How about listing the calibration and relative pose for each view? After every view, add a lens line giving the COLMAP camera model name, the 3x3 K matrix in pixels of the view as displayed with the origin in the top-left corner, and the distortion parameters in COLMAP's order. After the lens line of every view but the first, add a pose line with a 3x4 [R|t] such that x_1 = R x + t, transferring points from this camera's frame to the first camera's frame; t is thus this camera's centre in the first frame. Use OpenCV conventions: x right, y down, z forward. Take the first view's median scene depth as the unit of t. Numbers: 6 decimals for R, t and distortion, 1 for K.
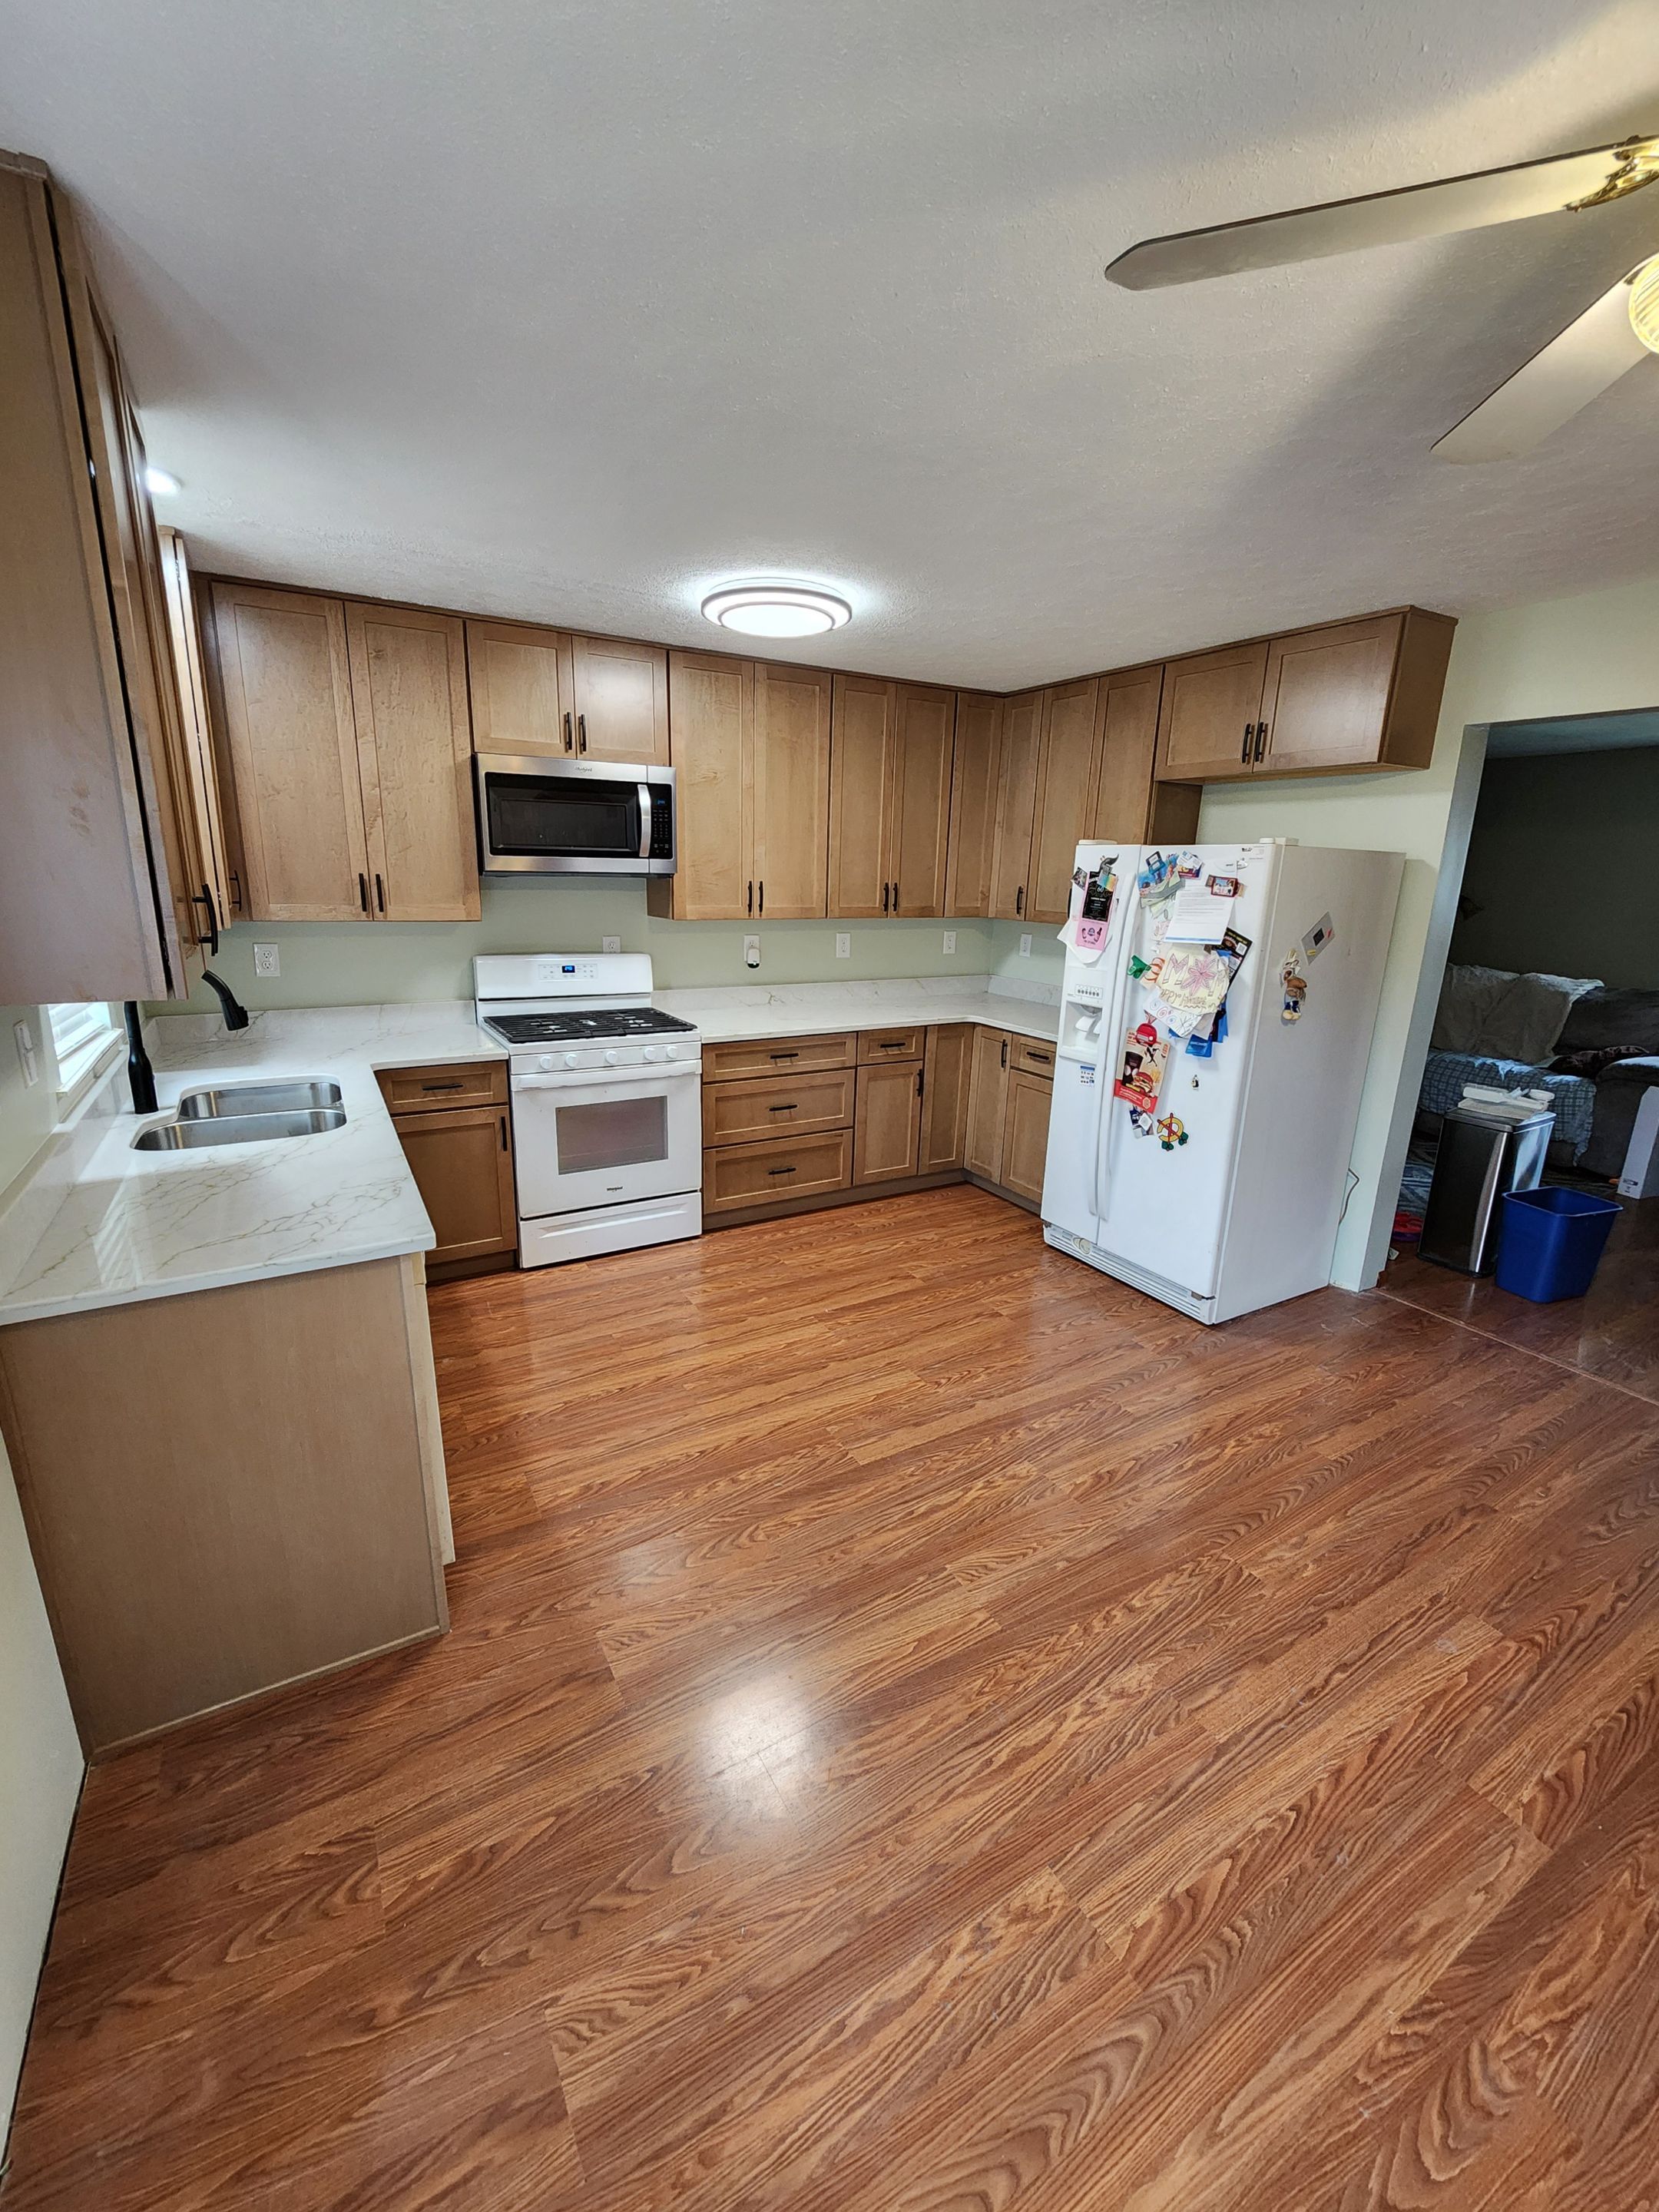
lens RADIAL K [[898.0, 0, 818.1], [0, 898.0, 1095.6], [0, 0, 1]] dist [0.004125, -0.004813]
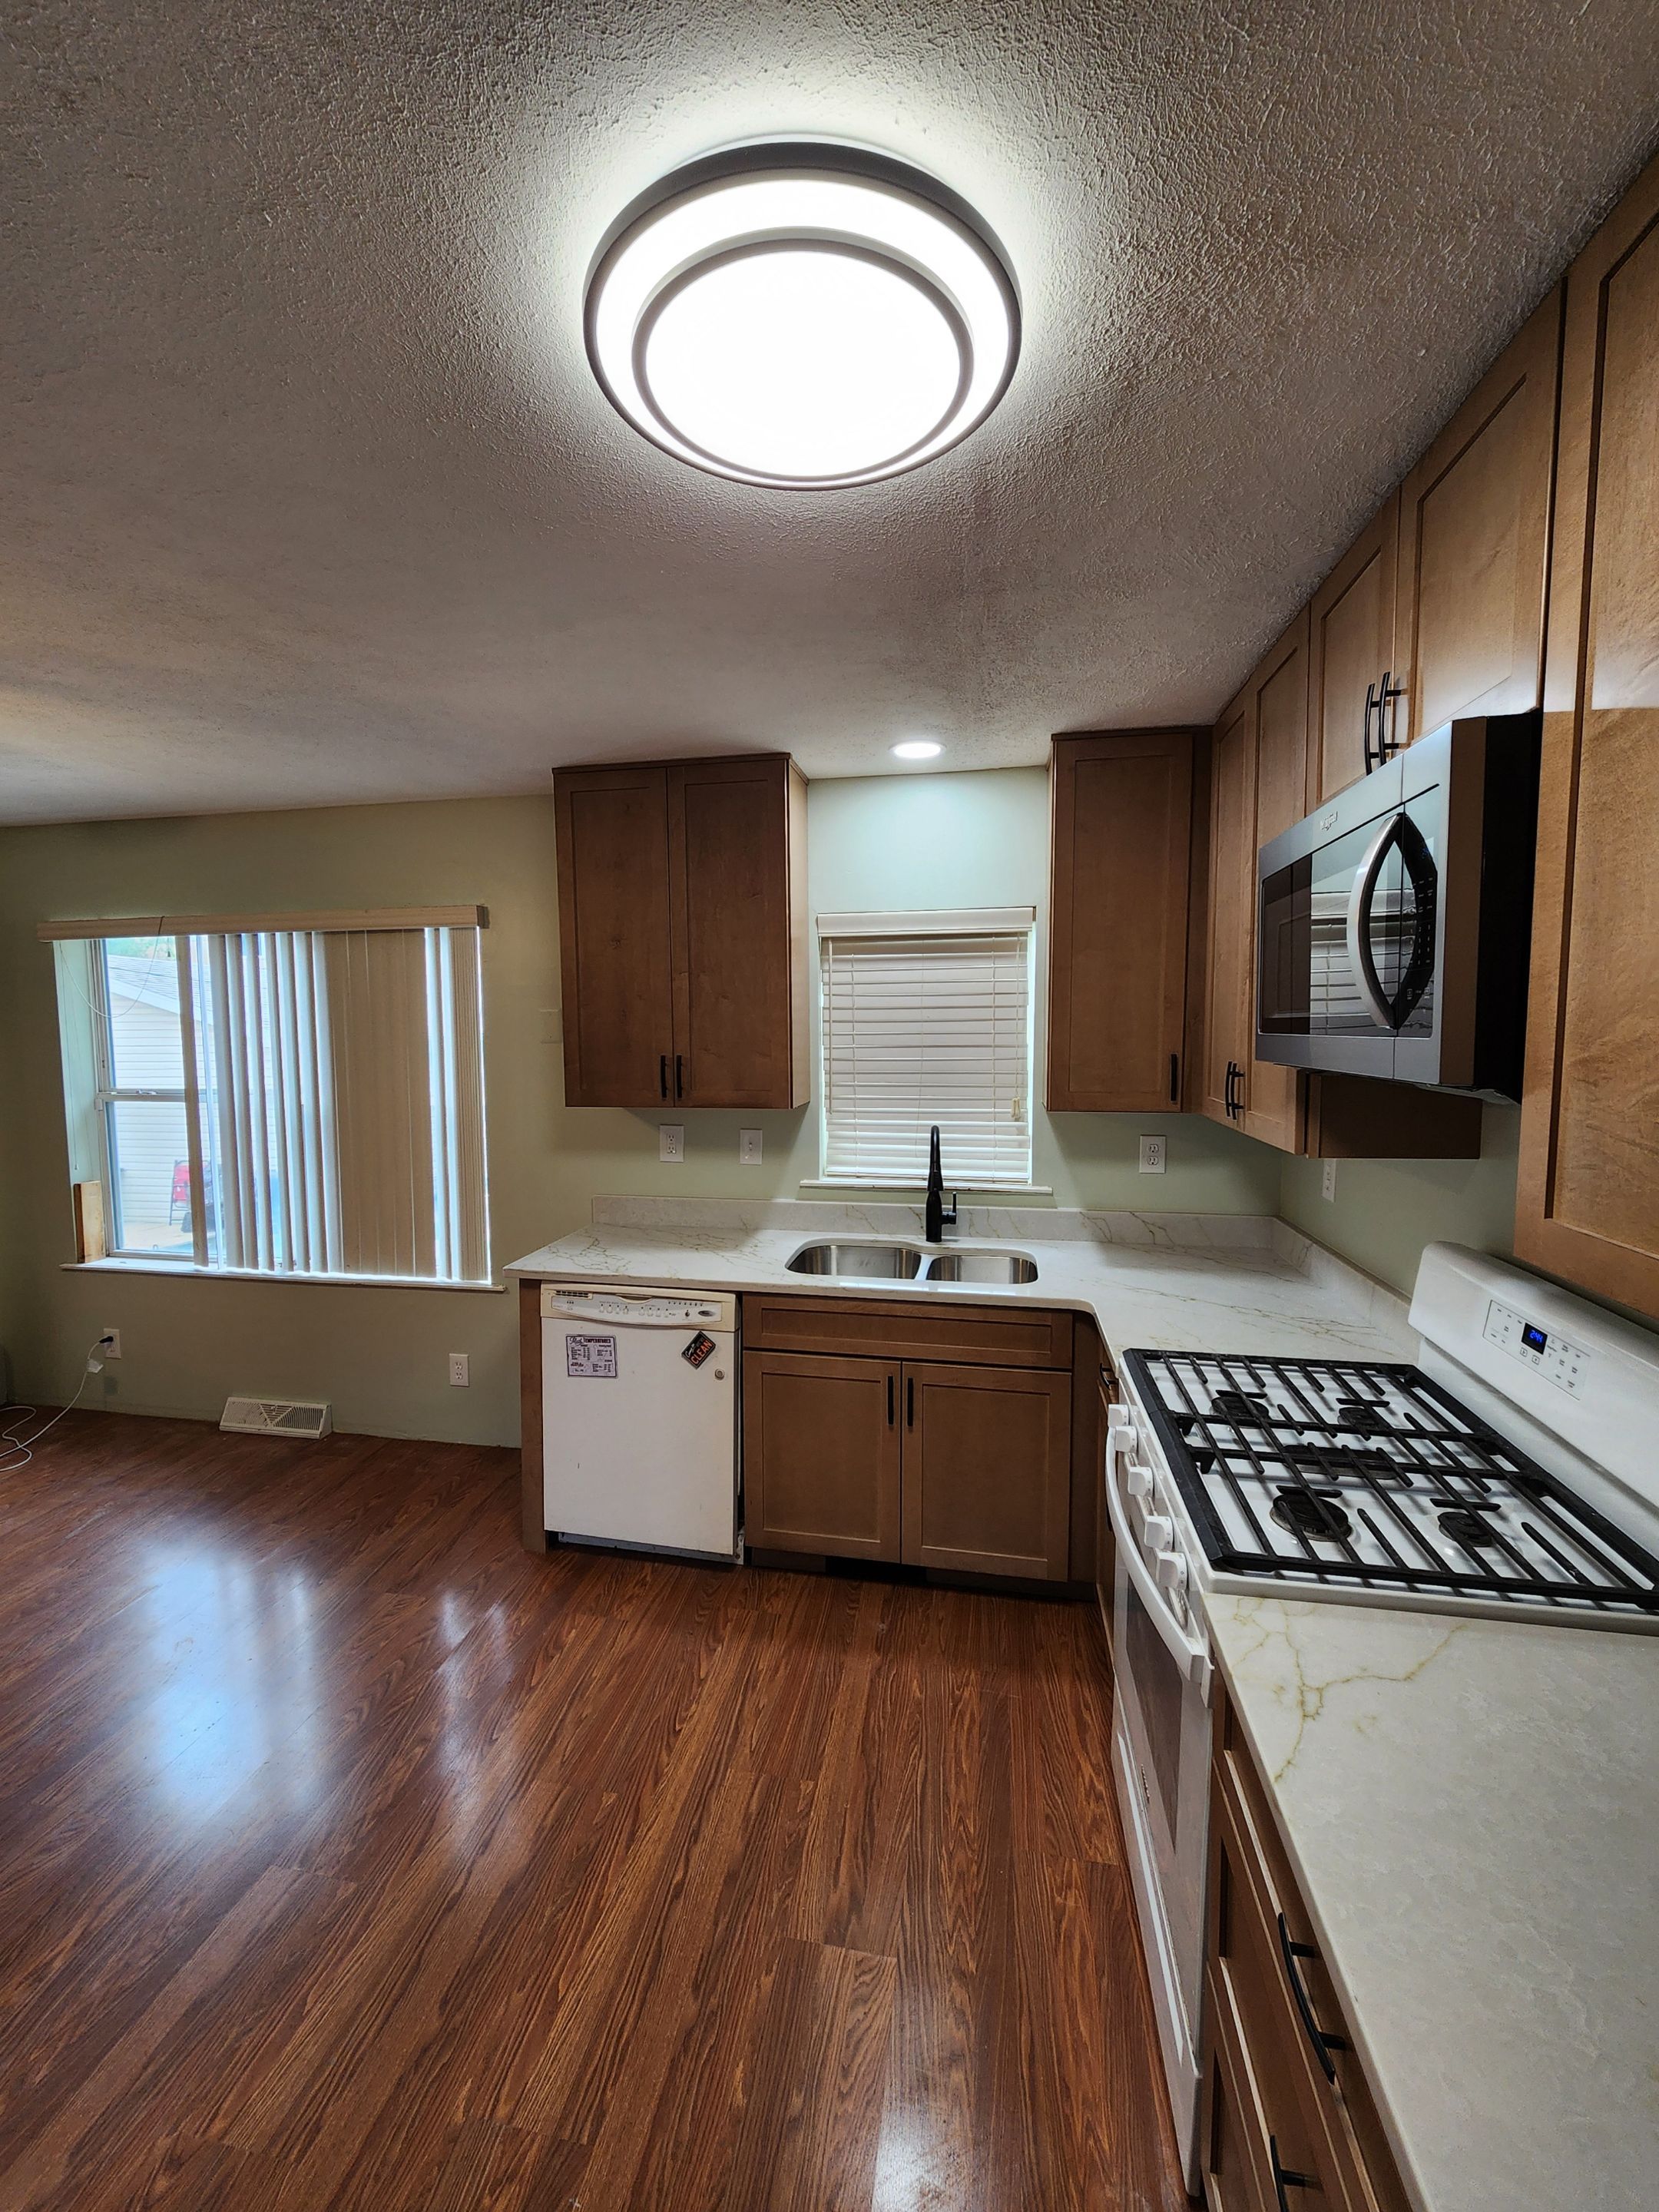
lens RADIAL K [[898.0, 0, 818.1], [0, 898.0, 1095.6], [0, 0, 1]] dist [0.004125, -0.004813]
pose [[-0.649675, 0.040157, -0.759151, 0.194827], [-0.197278, 0.955488, 0.219372, -0.284892], [0.734169, 0.292285, -0.612835, 1.098416]]
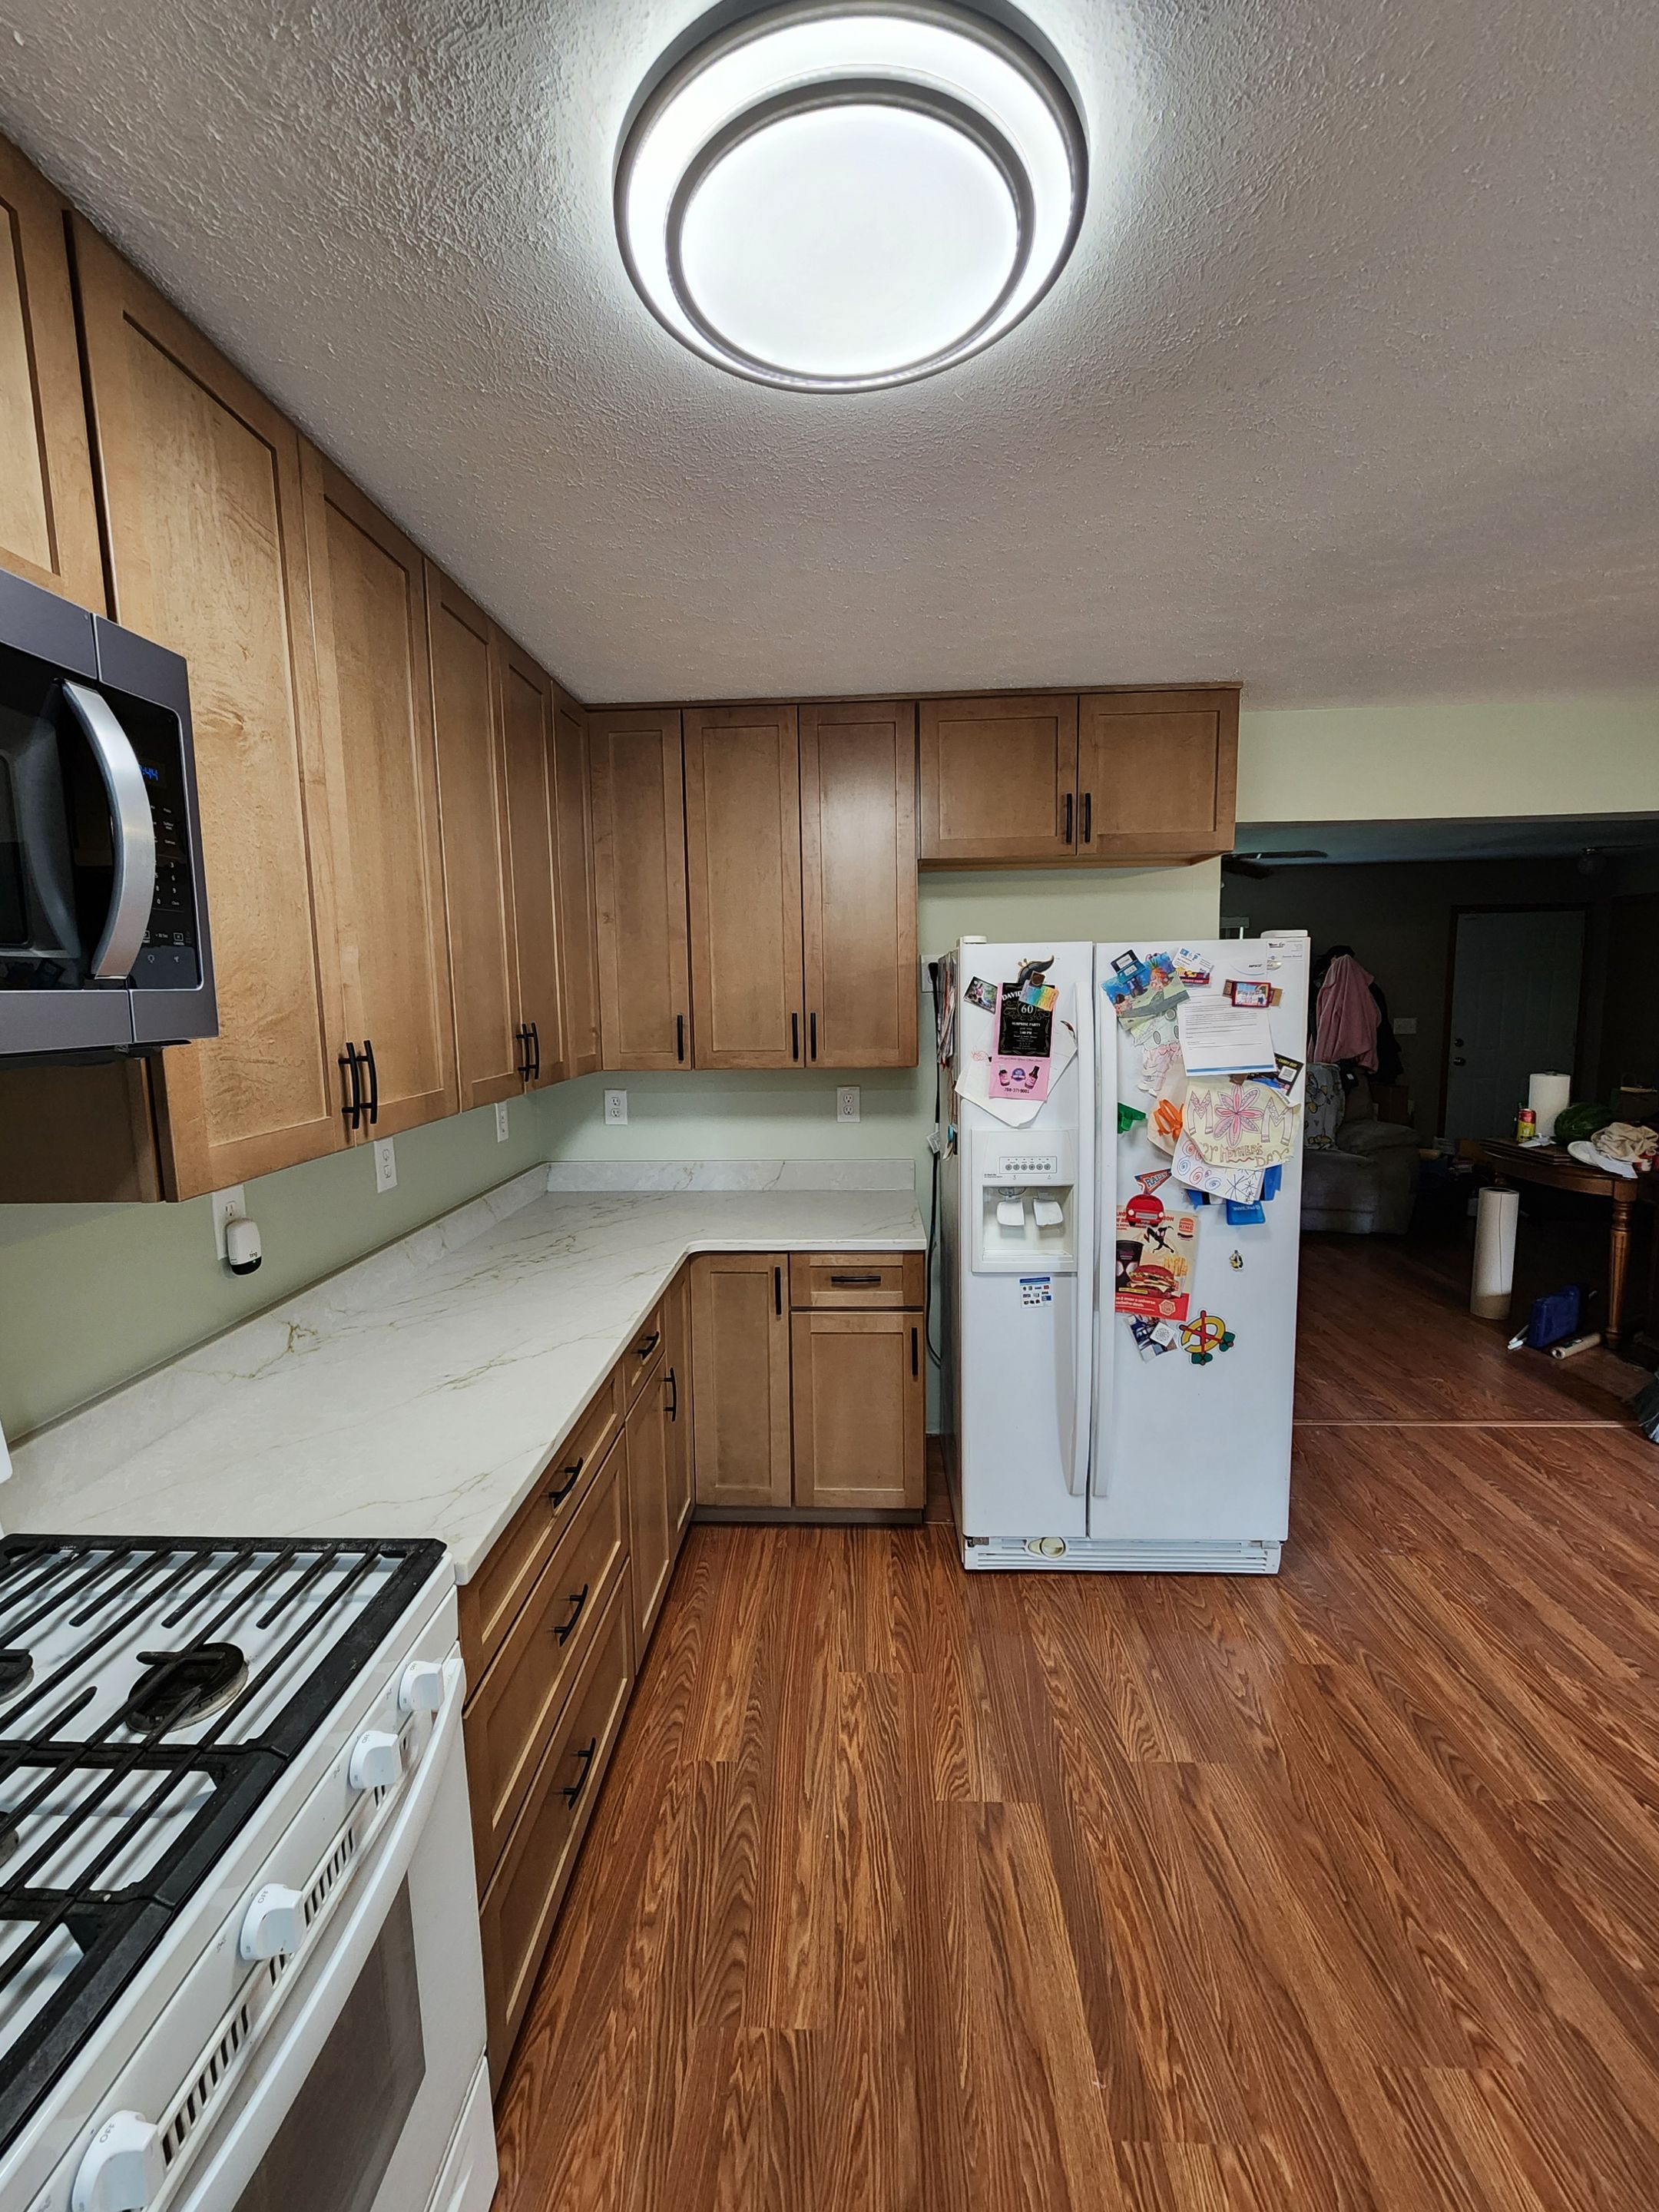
lens RADIAL K [[906.8, 0, 820.7], [0, 906.8, 1100.5], [0, 0, 1]] dist [0.007700, -0.004644]
pose [[0.537743, -0.135007, 0.832229, -0.310282], [0.238971, 0.971022, 0.003112, -0.196879], [-0.808533, 0.197205, 0.554423, 0.745949]]
